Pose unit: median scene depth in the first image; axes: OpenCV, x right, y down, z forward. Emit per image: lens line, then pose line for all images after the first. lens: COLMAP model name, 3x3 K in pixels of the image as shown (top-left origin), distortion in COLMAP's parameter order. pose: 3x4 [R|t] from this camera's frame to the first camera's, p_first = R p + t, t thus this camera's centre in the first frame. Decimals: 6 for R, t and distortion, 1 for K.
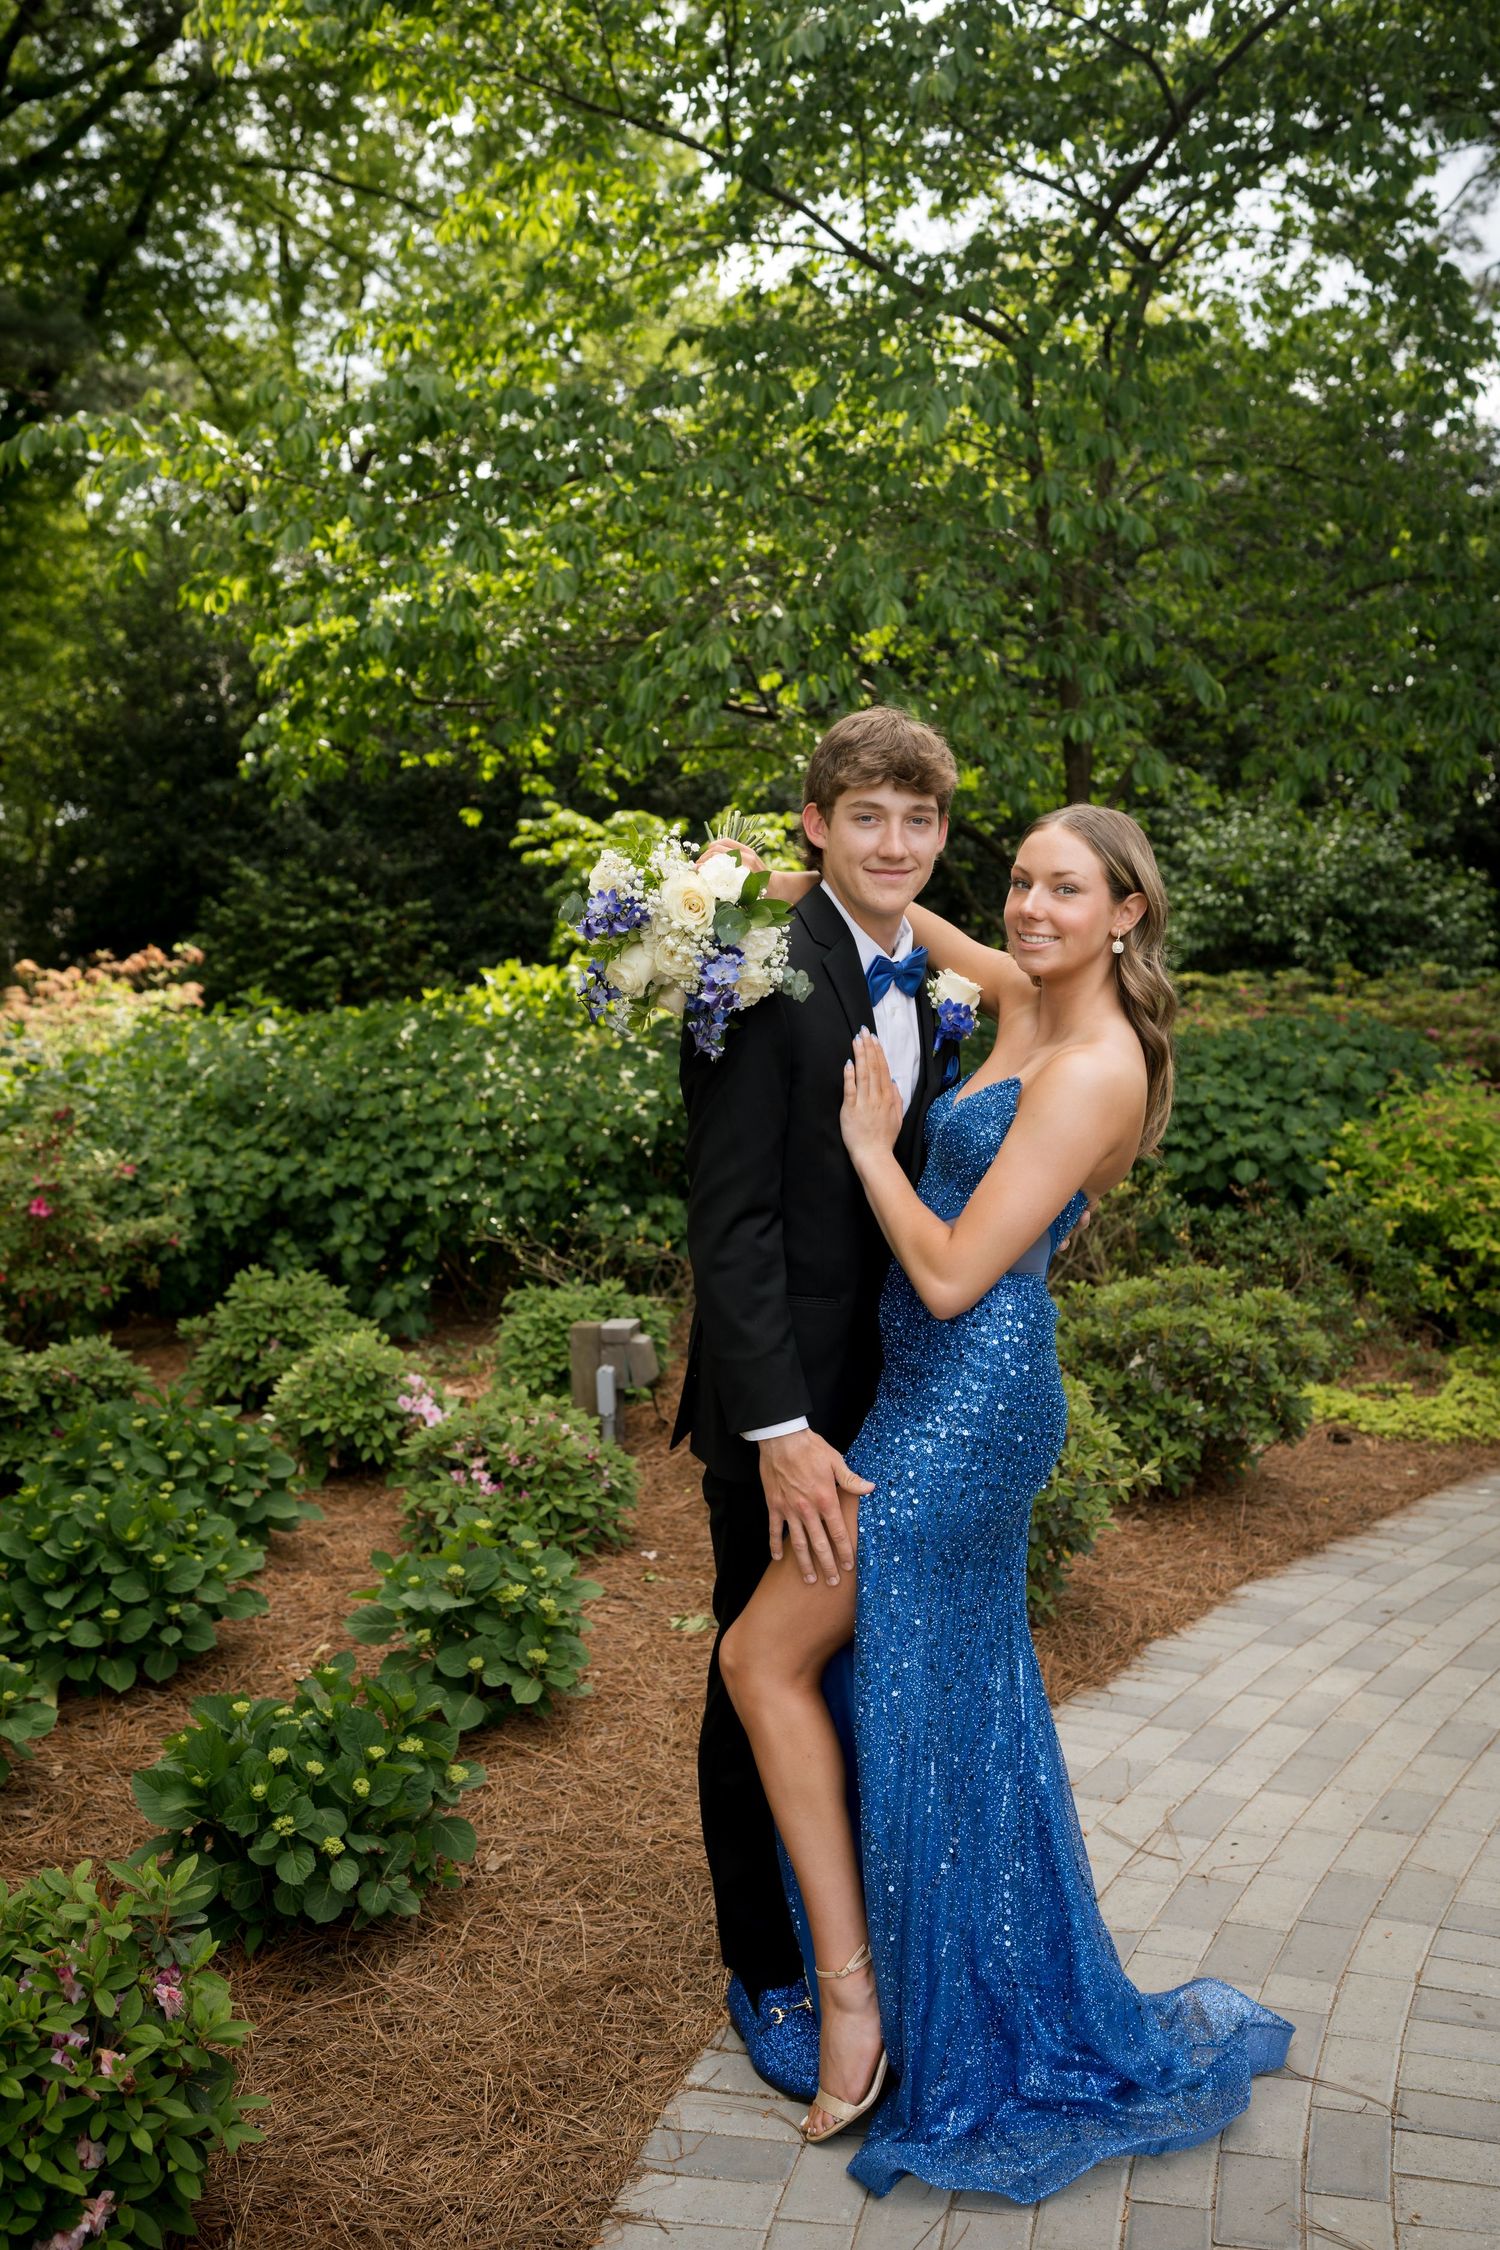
lens RADIAL K [[2208.2, 0, 745.8], [0, 2208.2, 1123.7], [0, 0, 1]] dist [-0.000848, 0.013304]
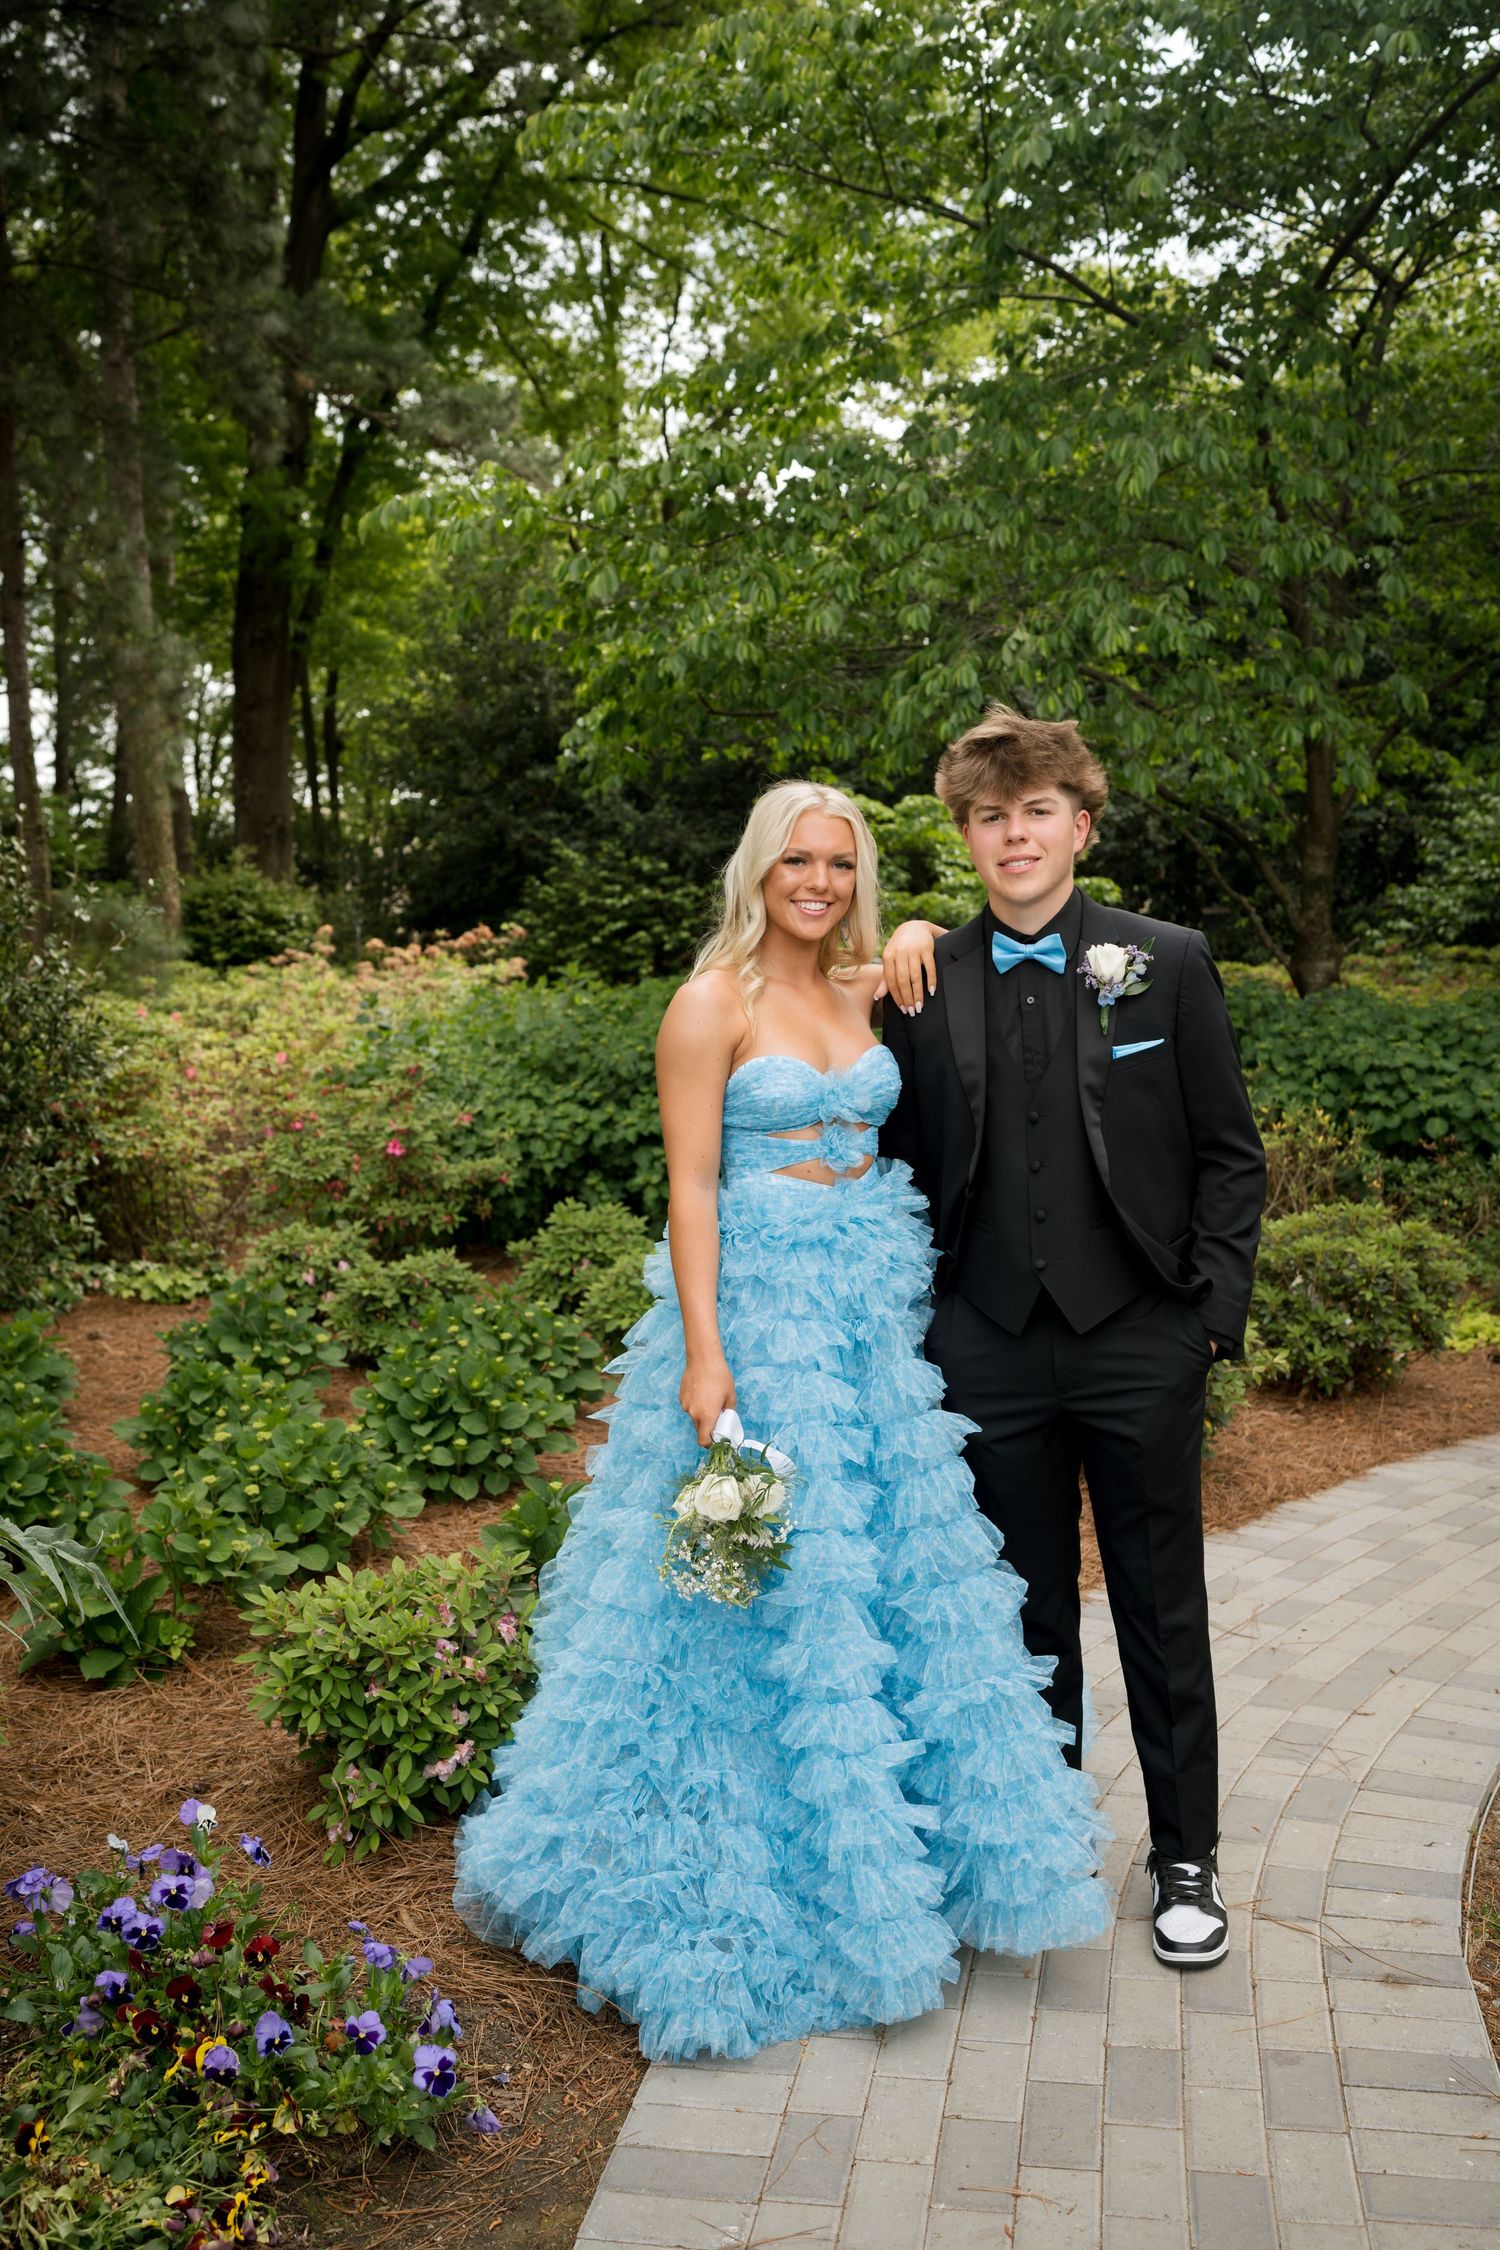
lens RADIAL K [[2208.2, 0, 745.8], [0, 2208.2, 1123.7], [0, 0, 1]] dist [-0.000848, 0.013304]
pose [[0.990013, 0.009051, -0.140682, 0.037371], [-0.007141, 0.999875, 0.014076, 0.006413], [0.140792, -0.012931, 0.989955, -0.159684]]
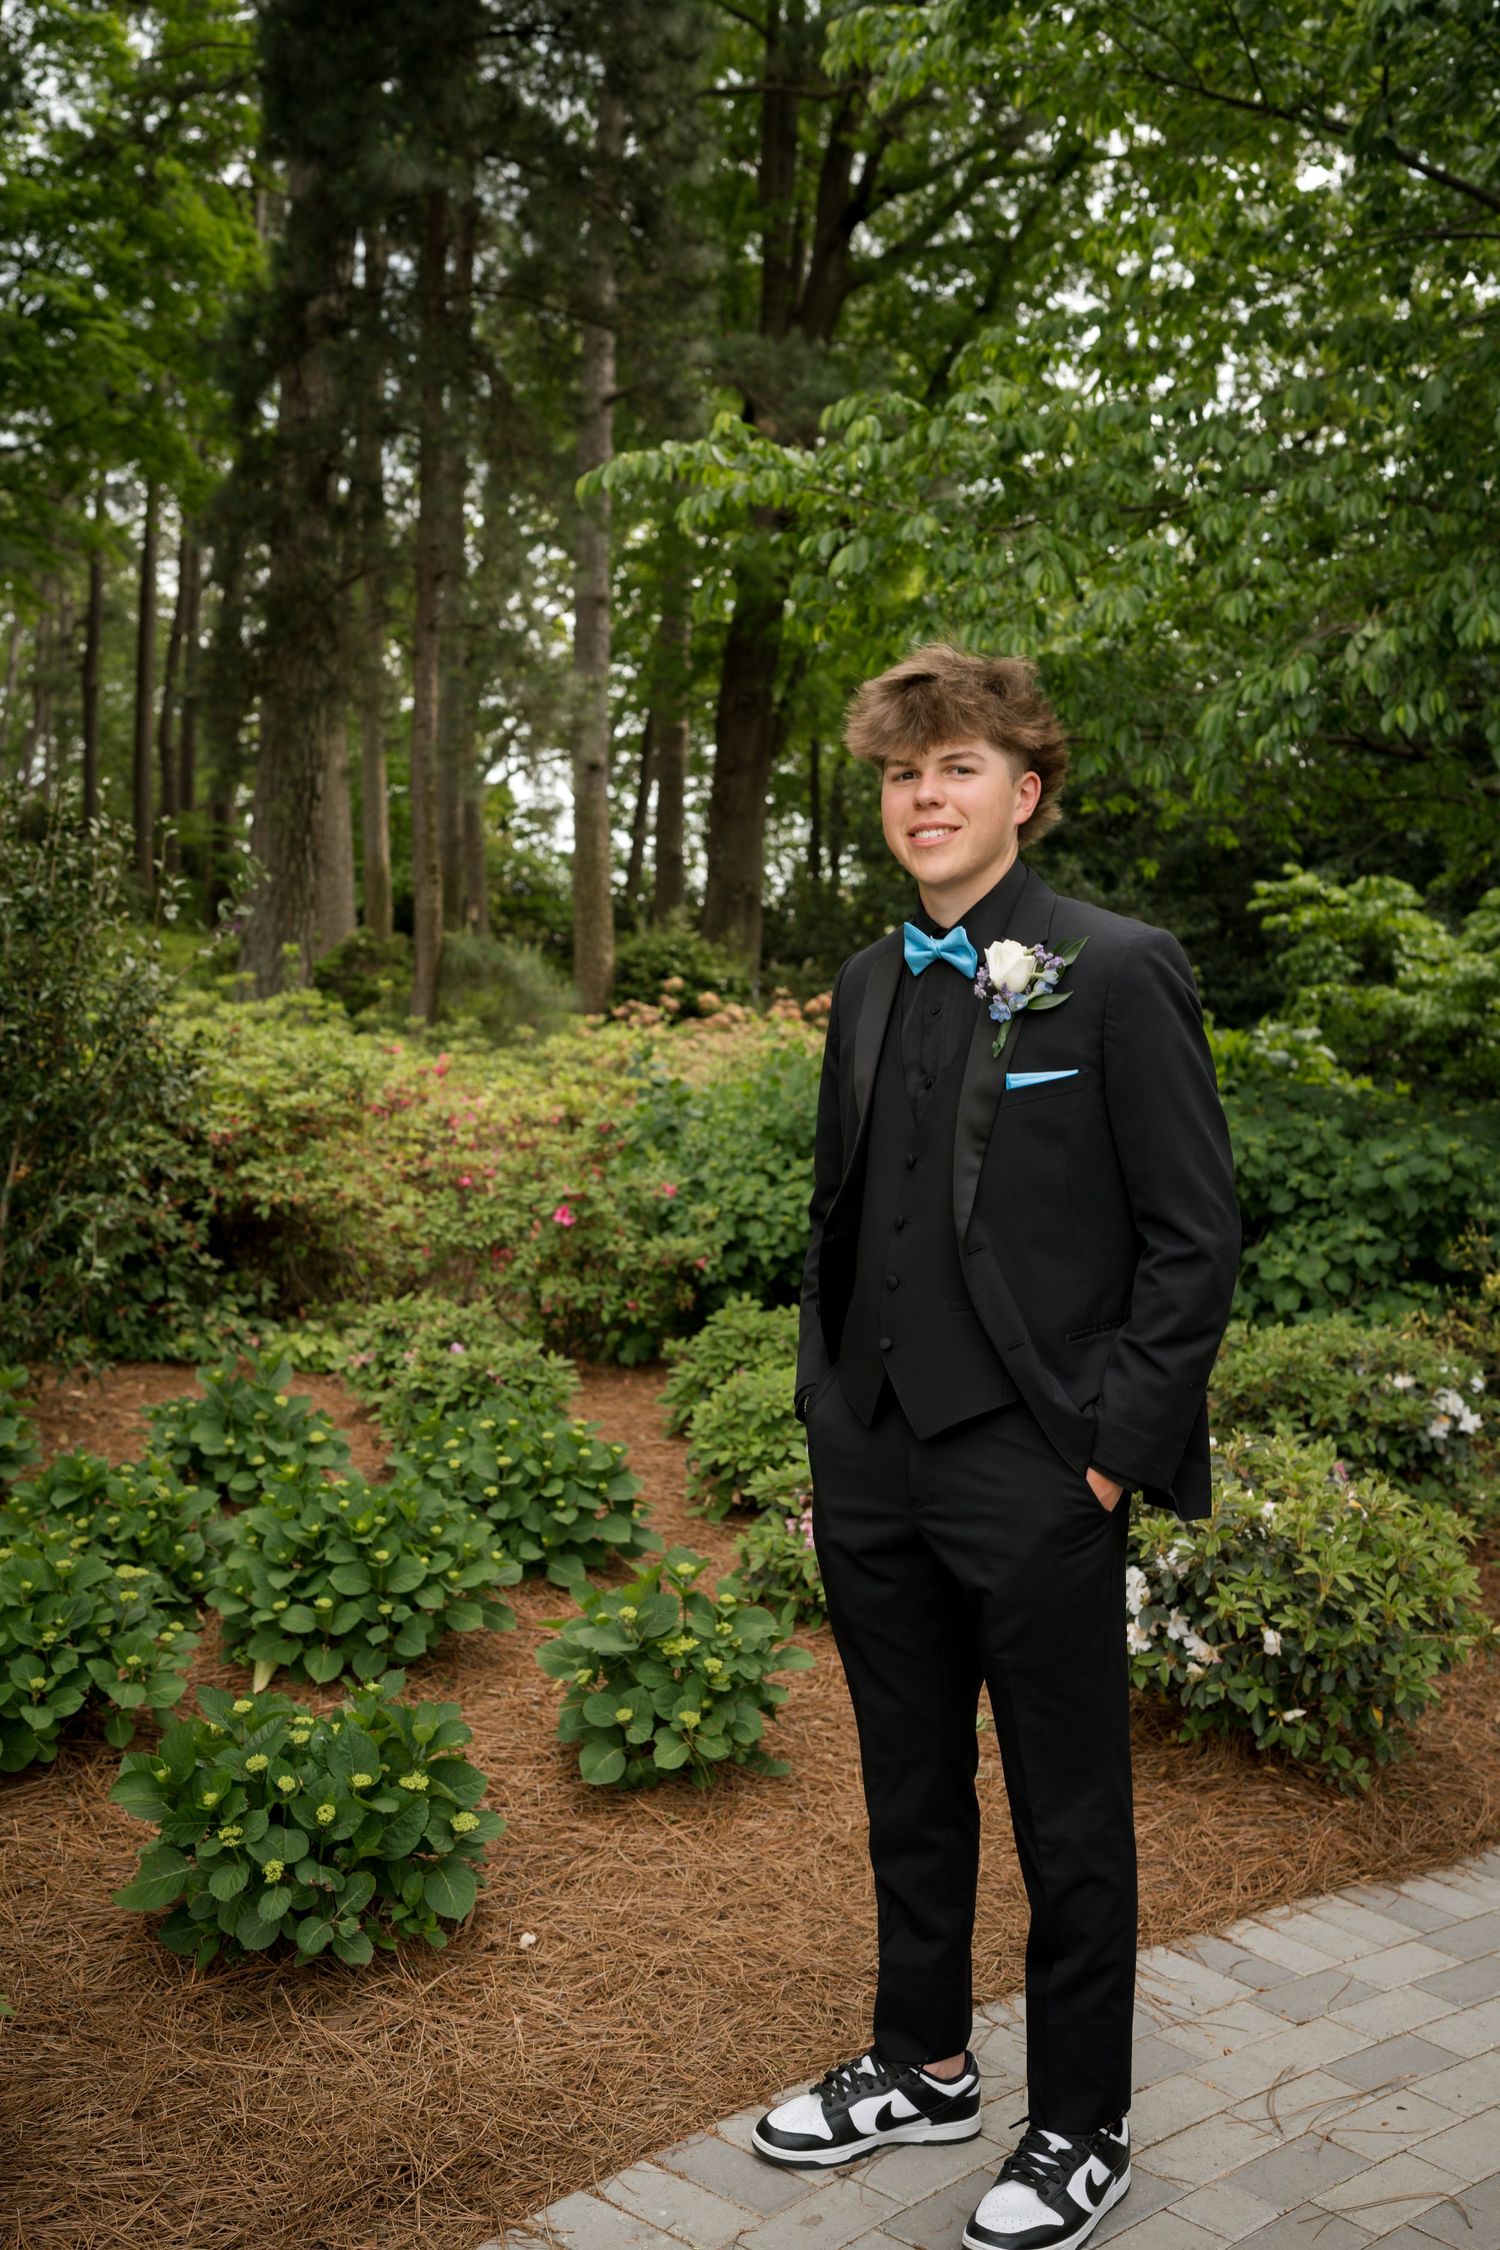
lens RADIAL K [[2208.2, 0, 745.8], [0, 2208.2, 1123.7], [0, 0, 1]] dist [-0.000848, 0.013304]
pose [[0.924257, 0.074107, -0.374509, 0.134400], [-0.086815, 0.996077, -0.017151, 0.005737], [0.371769, 0.048365, 0.927065, 0.083110]]
